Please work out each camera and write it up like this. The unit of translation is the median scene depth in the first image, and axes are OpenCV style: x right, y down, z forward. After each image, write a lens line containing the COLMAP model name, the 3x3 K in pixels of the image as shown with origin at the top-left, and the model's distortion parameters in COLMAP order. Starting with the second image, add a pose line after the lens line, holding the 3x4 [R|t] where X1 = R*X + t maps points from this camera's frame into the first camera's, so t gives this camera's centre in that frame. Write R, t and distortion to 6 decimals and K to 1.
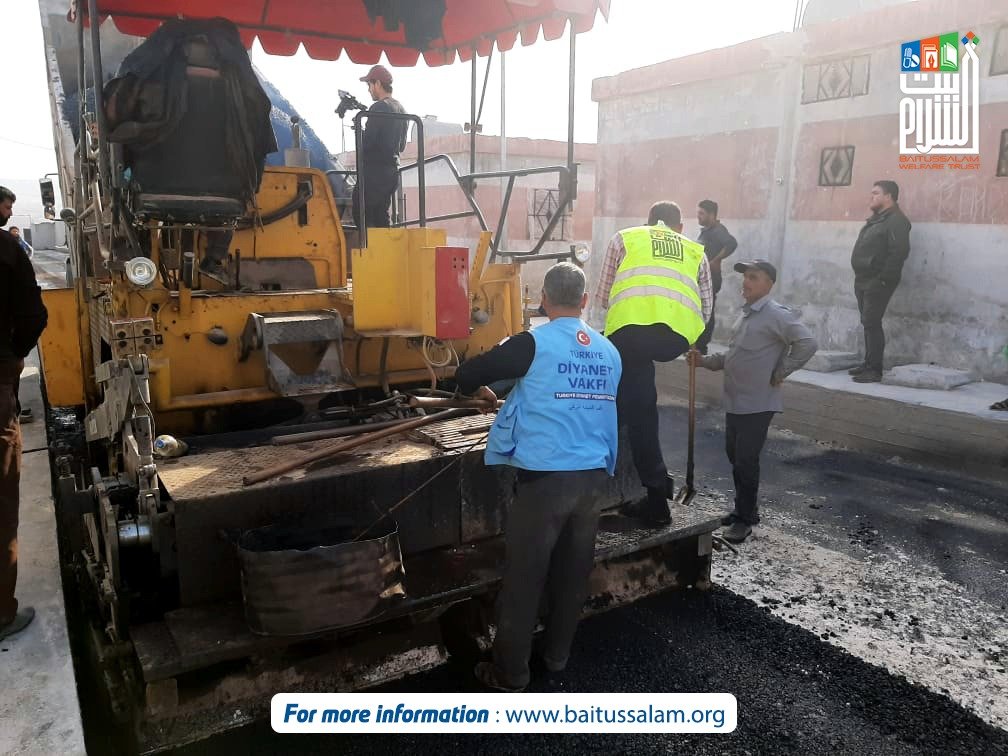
lens RADIAL K [[781.6, 0, 504.0], [0, 781.6, 378.0], [0, 0, 1]] dist [0.088889, -0.179852]
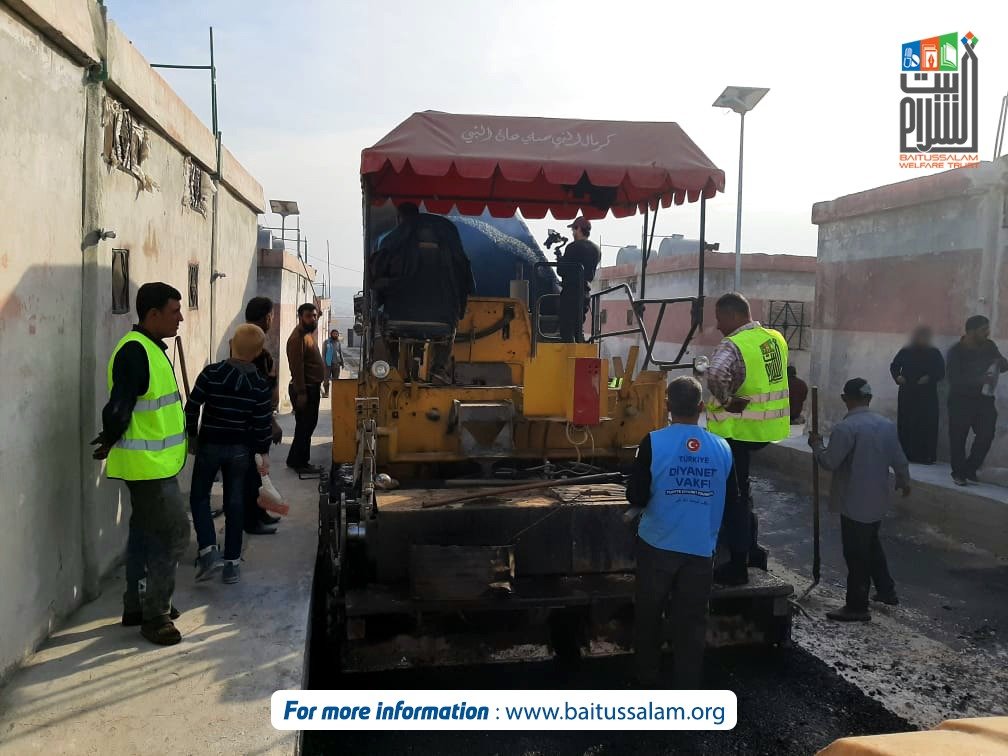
lens RADIAL K [[781.6, 0, 504.0], [0, 781.6, 378.0], [0, 0, 1]] dist [0.088889, -0.179852]
pose [[0.940082, 0.034714, -0.339176, 0.242840], [-0.078244, 0.990219, -0.115517, 0.035513], [0.331849, 0.135134, 0.933603, -0.303985]]
